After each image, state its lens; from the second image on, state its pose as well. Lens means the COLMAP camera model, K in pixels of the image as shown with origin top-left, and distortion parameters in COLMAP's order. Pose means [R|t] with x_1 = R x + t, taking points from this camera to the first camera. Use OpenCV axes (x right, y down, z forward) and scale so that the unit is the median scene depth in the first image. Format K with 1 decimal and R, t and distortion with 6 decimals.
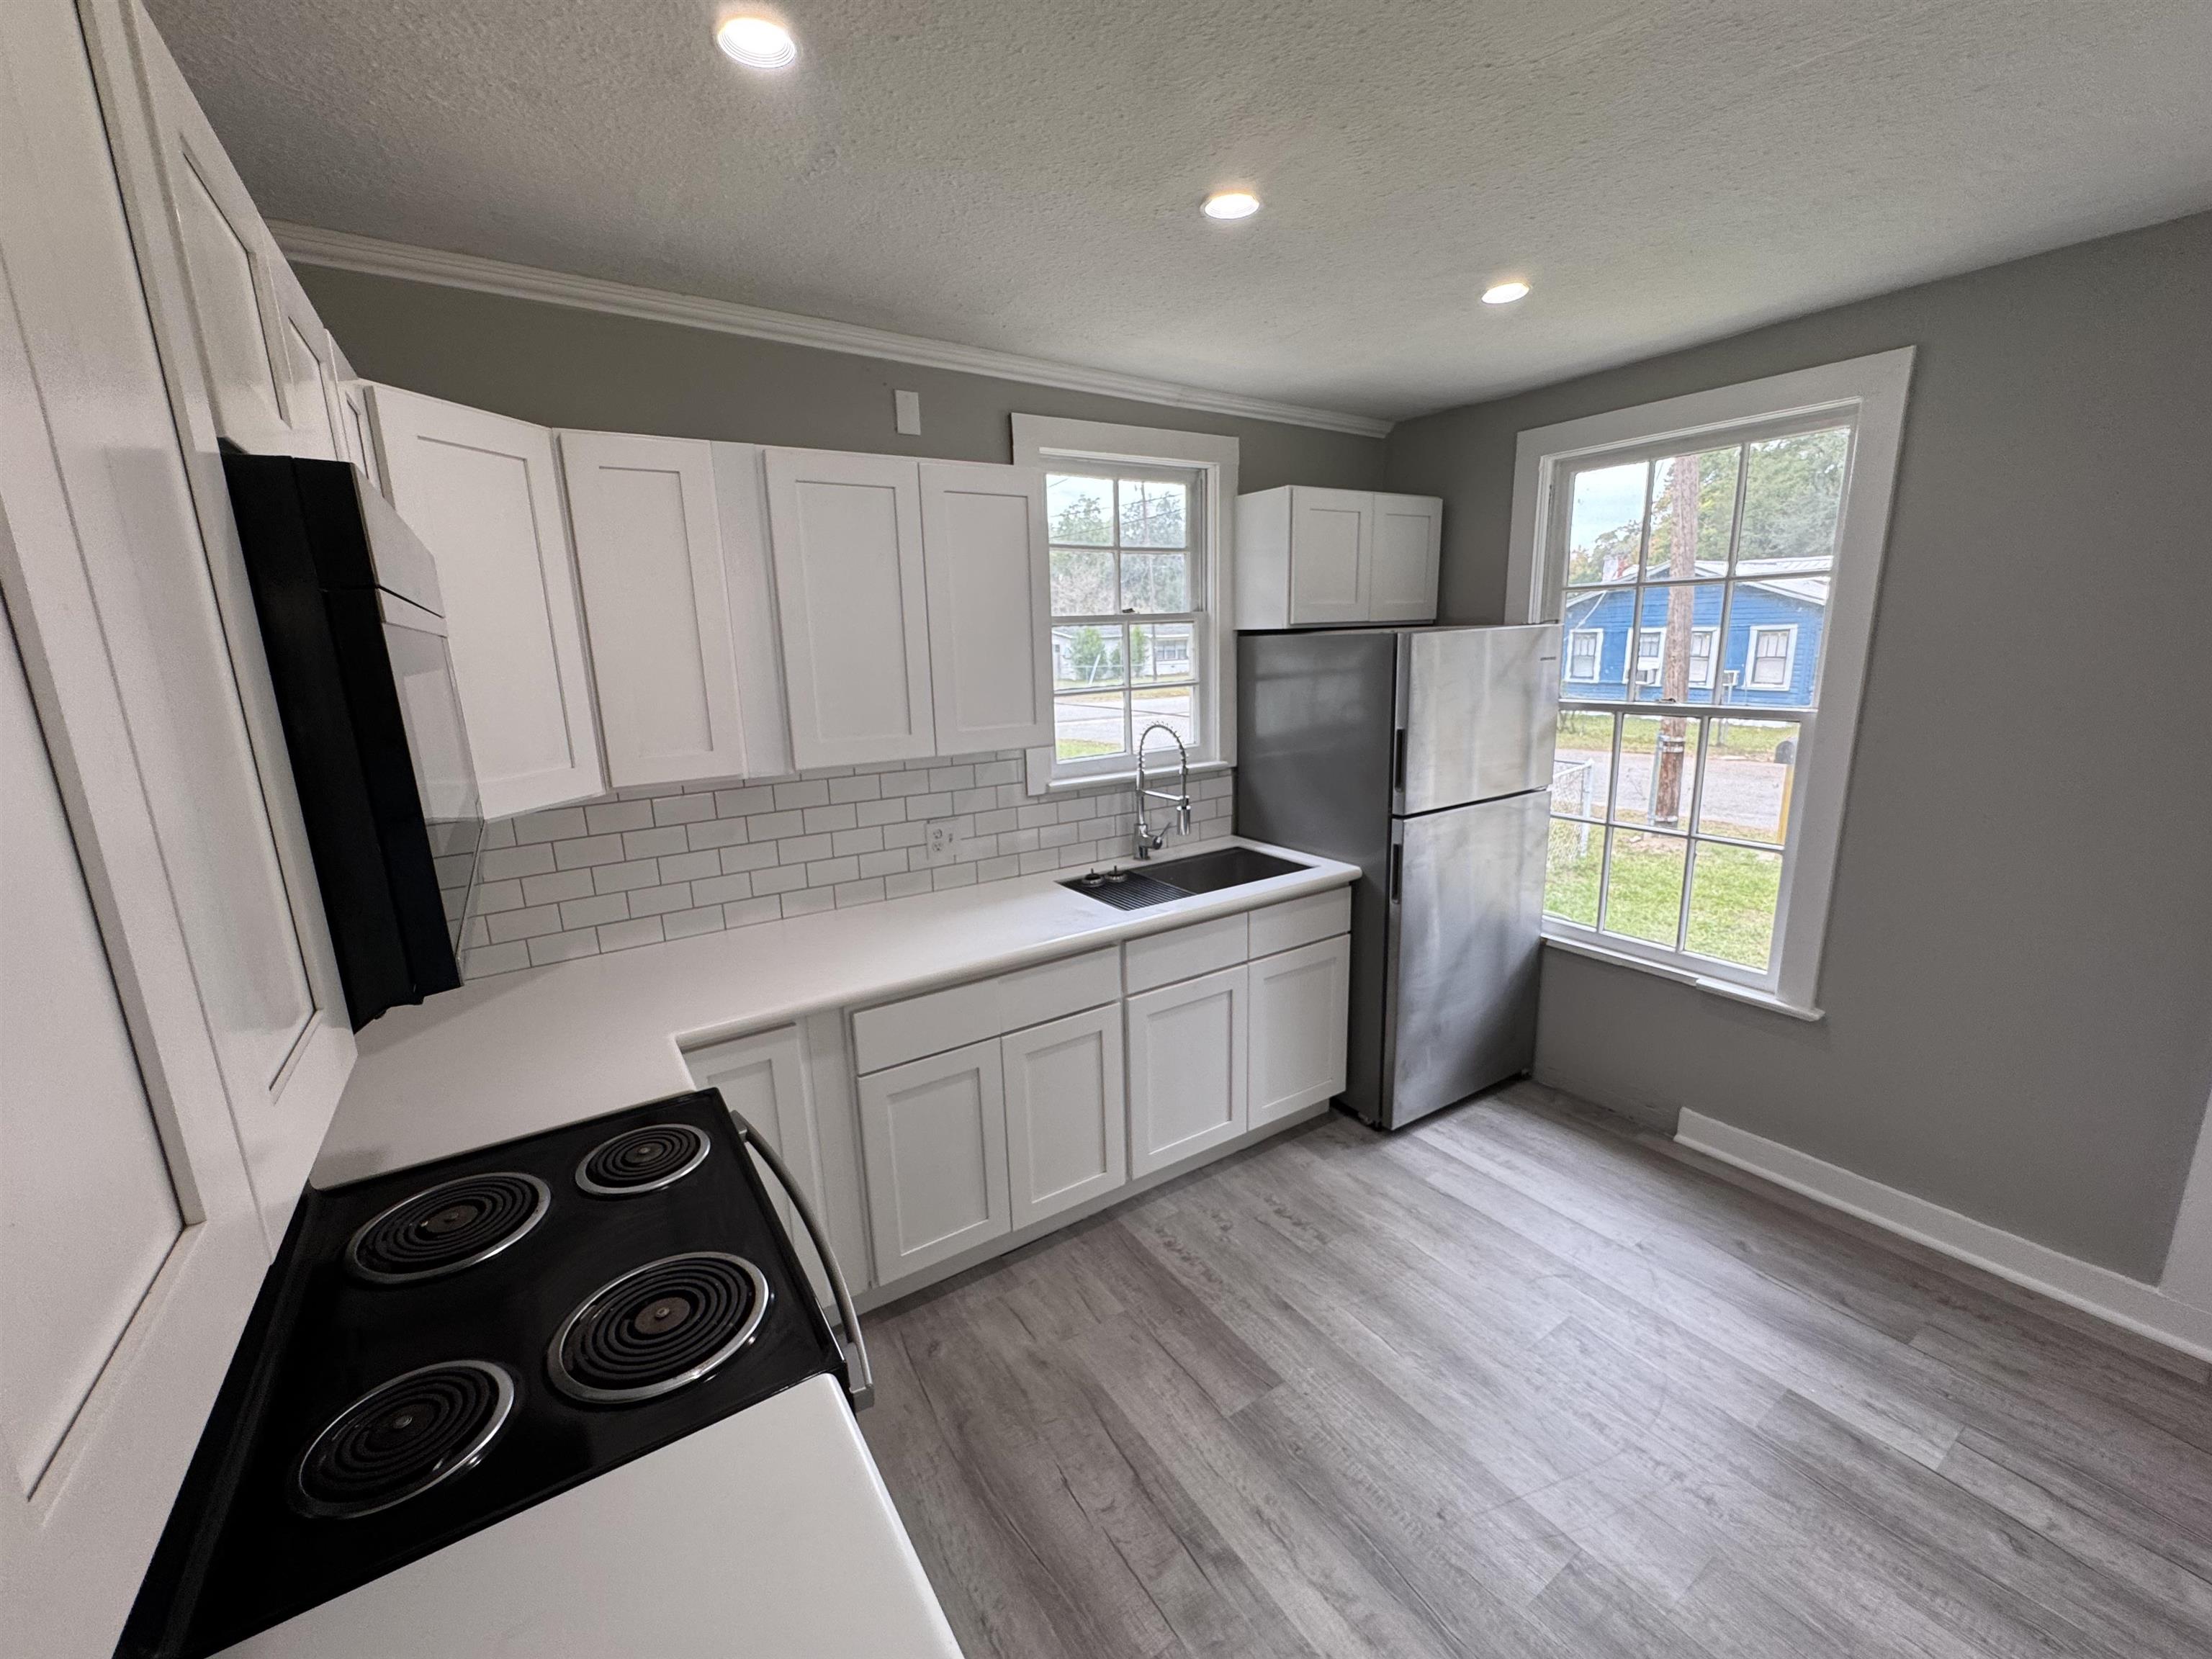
lens RADIAL K [[892.2, 0, 1104.0], [0, 892.2, 831.1], [0, 0, 1]] dist [-0.006477, 0.001567]
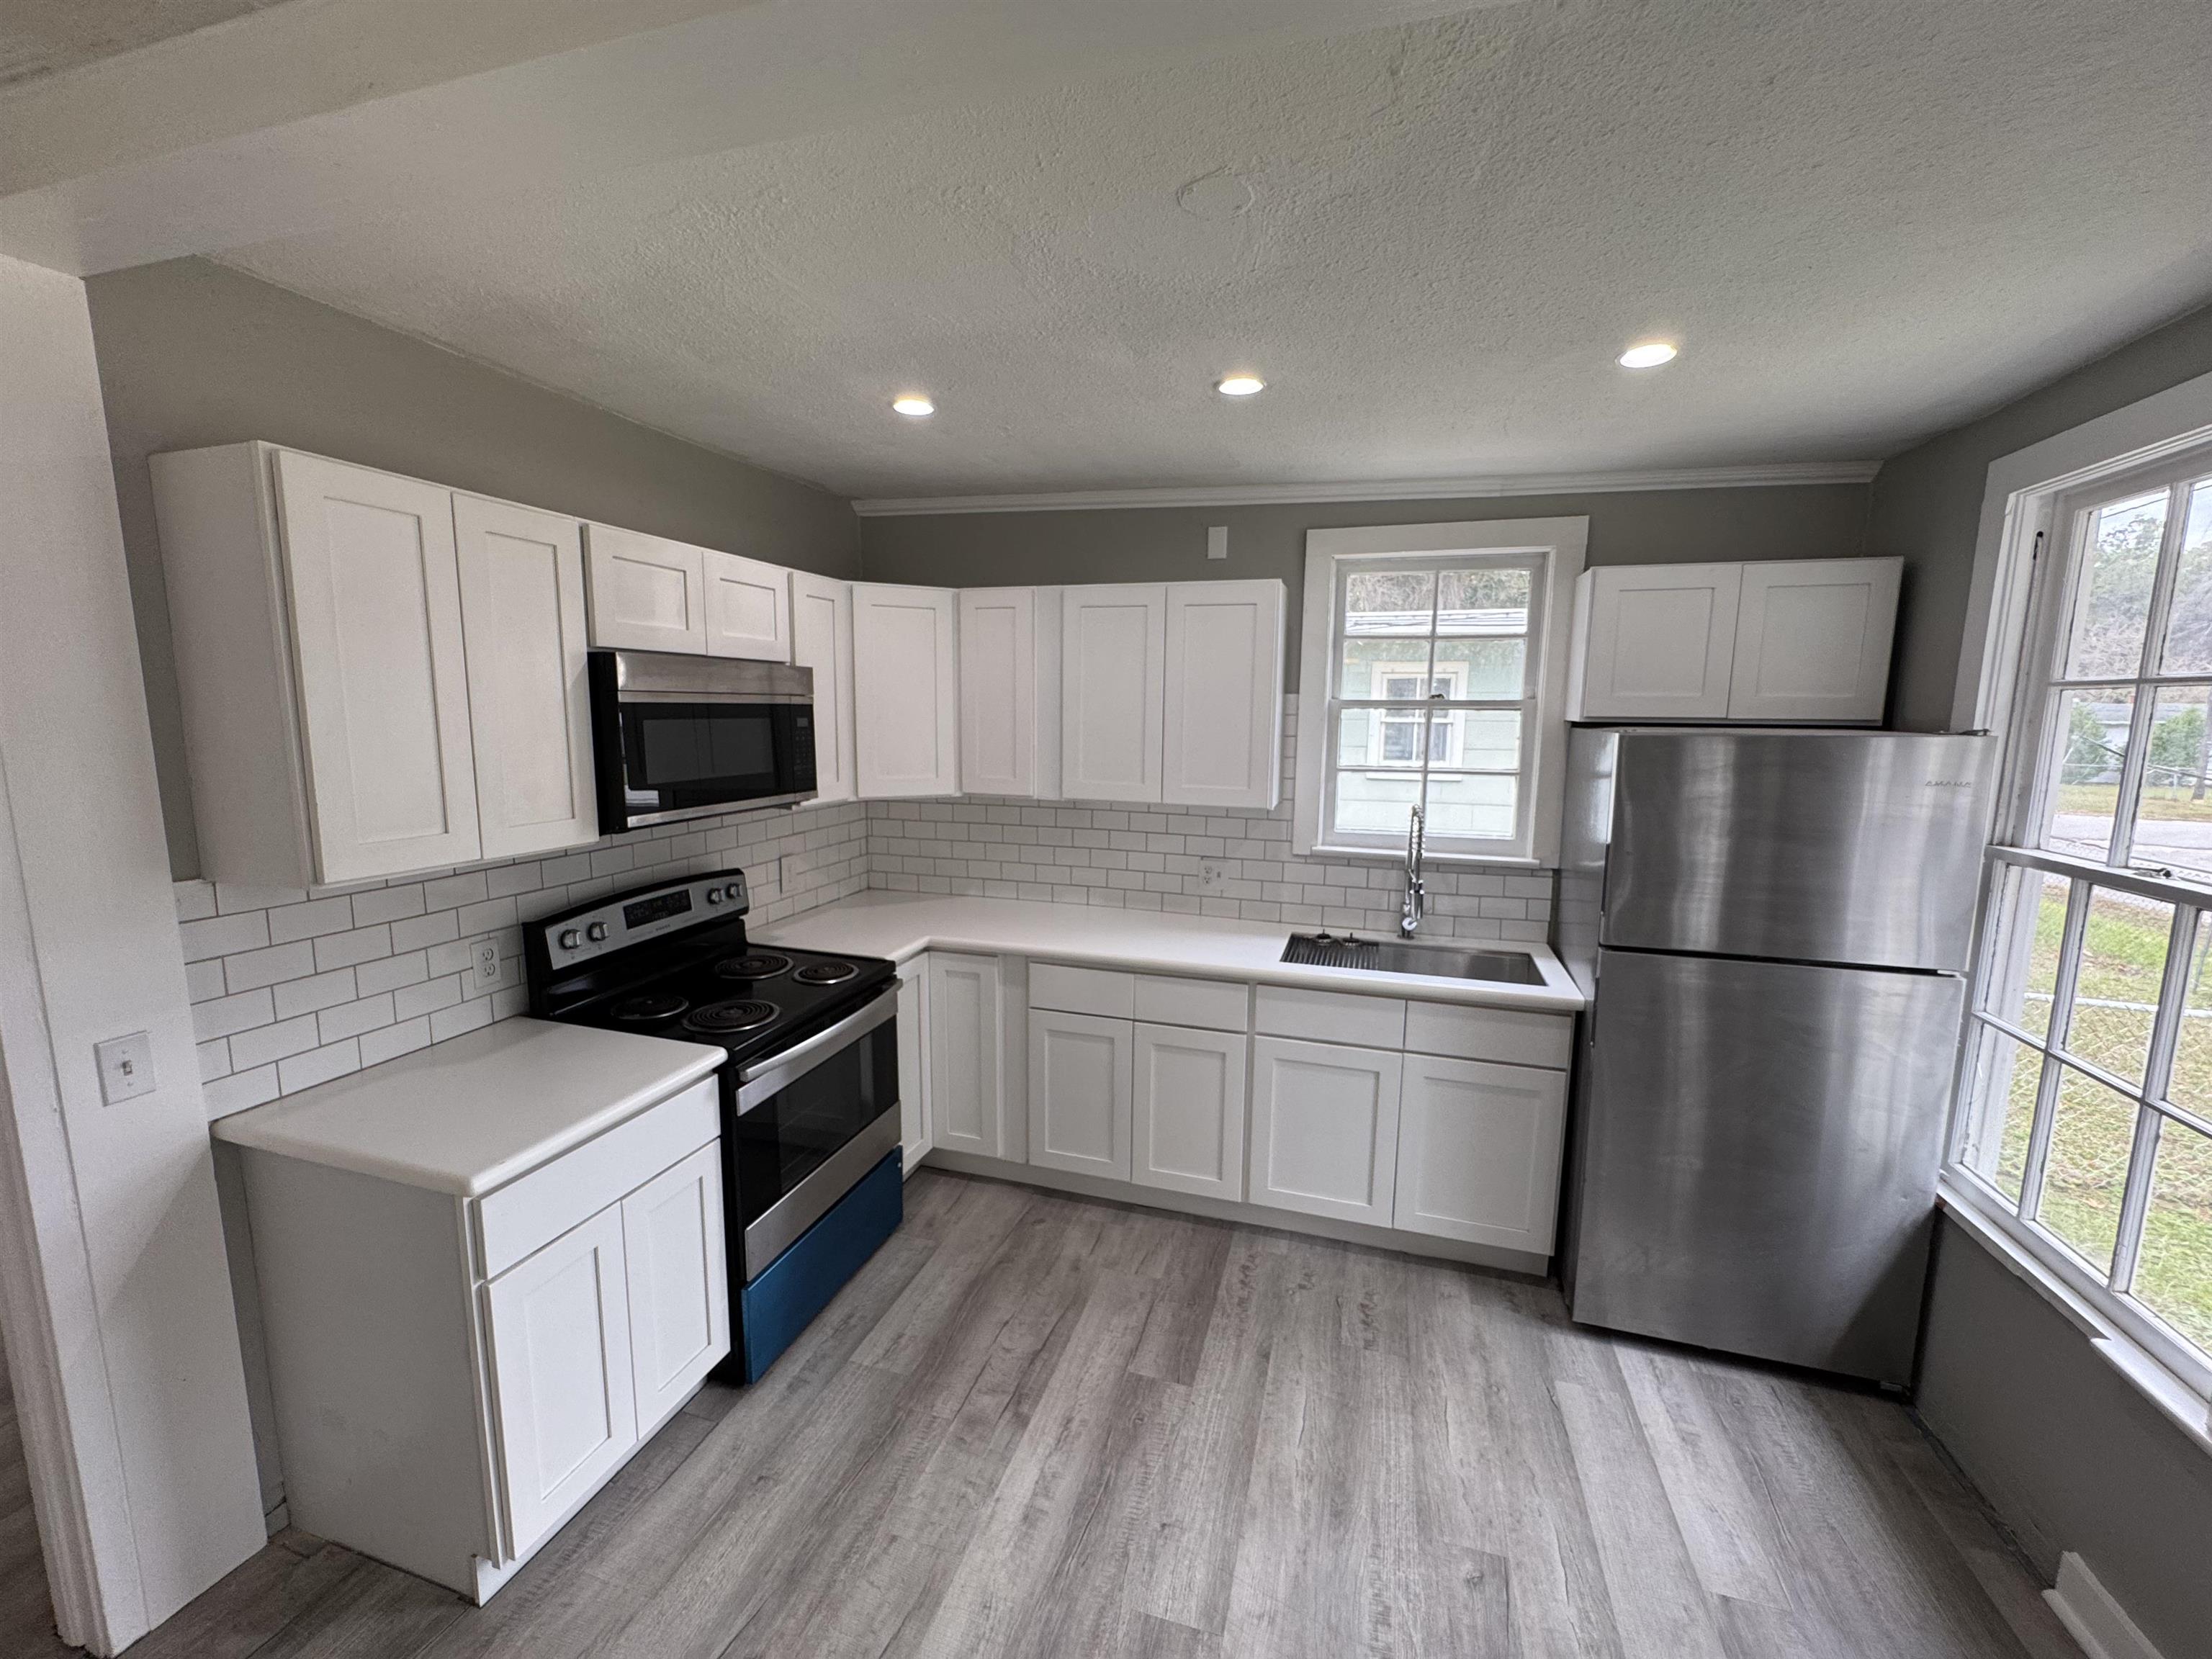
lens RADIAL K [[892.2, 0, 1100.1], [0, 892.2, 831.7], [0, 0, 1]] dist [-0.006477, 0.001567]
pose [[0.636005, 0.146356, -0.757679, 0.729164], [-0.196992, 0.980112, 0.023964, -0.054351], [0.746118, 0.134016, 0.652187, 0.080807]]
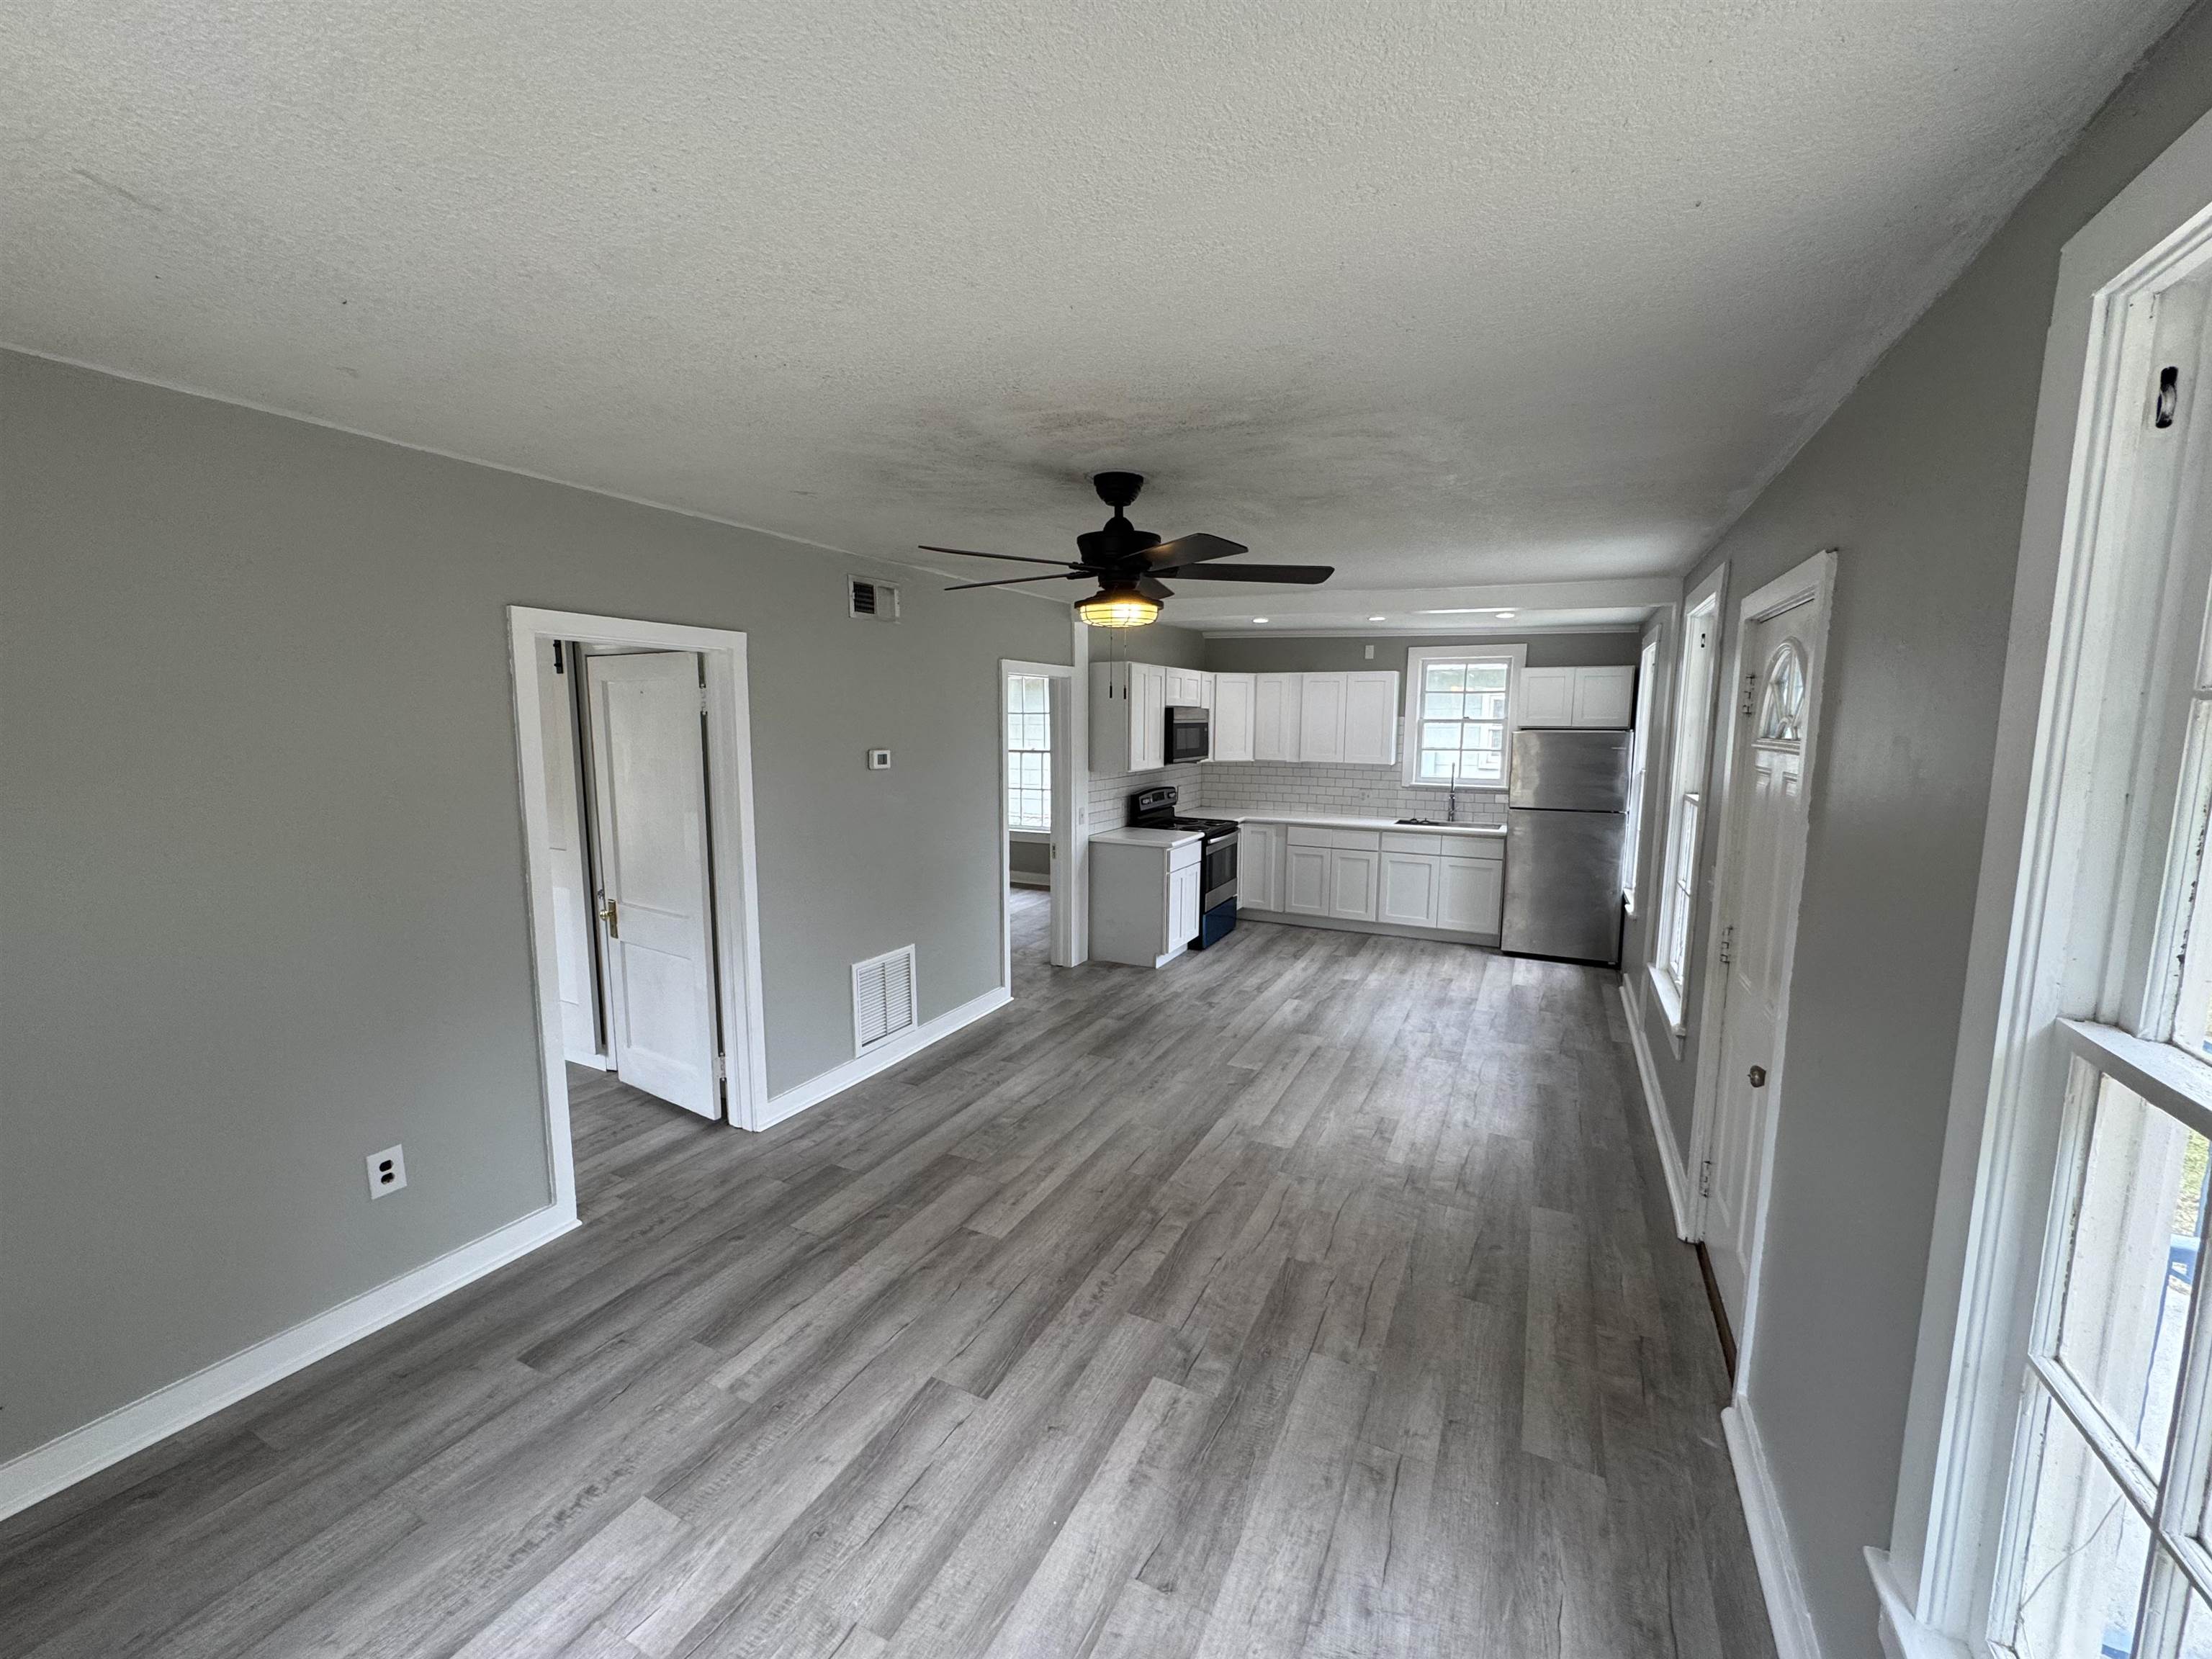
lens RADIAL K [[892.2, 0, 1094.7], [0, 892.2, 836.4], [0, 0, 1]] dist [-0.006477, 0.001567]
pose [[0.495746, 0.151212, -0.855202, 2.040393], [-0.206969, 0.976924, 0.052758, 0.180604], [0.843445, 0.150846, 0.515602, -1.283665]]
